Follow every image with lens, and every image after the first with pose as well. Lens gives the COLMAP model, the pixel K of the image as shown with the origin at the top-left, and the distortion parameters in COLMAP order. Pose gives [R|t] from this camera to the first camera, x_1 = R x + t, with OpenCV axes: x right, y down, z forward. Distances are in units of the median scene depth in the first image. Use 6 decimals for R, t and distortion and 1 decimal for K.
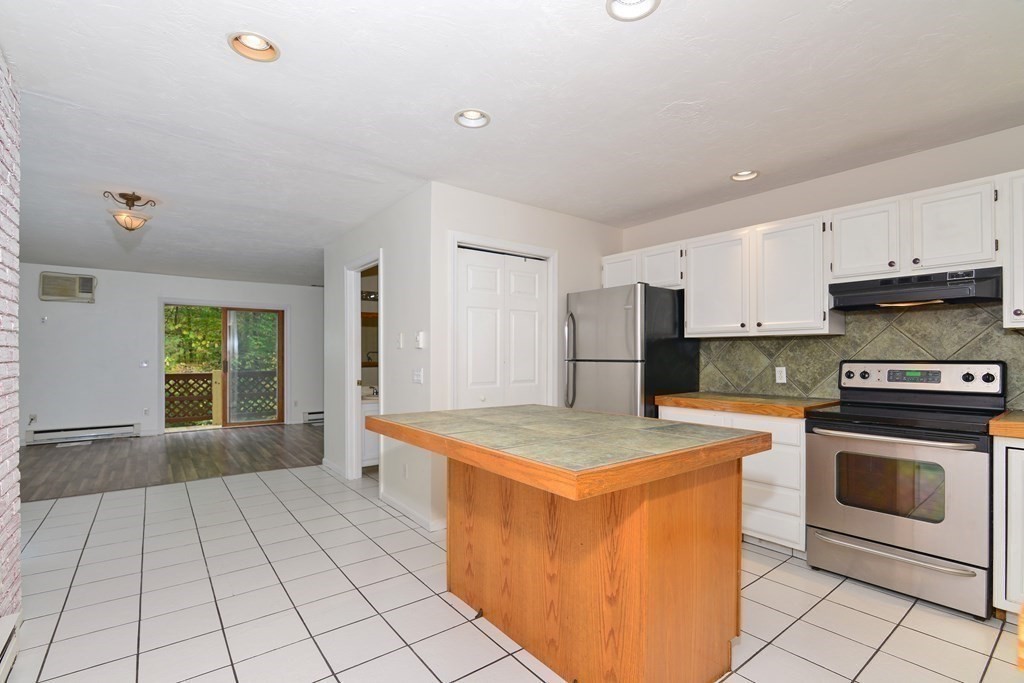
lens RADIAL K [[481.4, 0, 515.0], [0, 481.4, 350.4], [0, 0, 1]] dist [-0.022068, -0.000408]
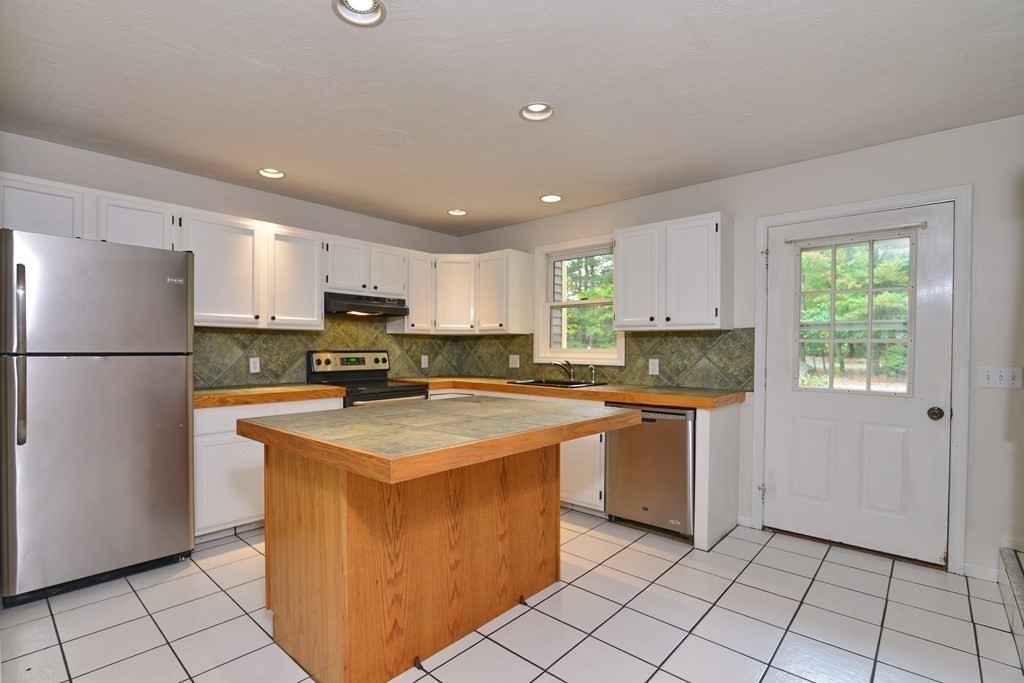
lens RADIAL K [[481.4, 0, 473.2], [0, 481.4, 354.6], [0, 0, 1]] dist [-0.022068, -0.000408]
pose [[-0.148696, -0.012758, 0.988801, -0.681123], [-0.014823, 0.999833, 0.010671, 0.010239], [-0.988772, -0.013070, -0.148860, 0.794217]]
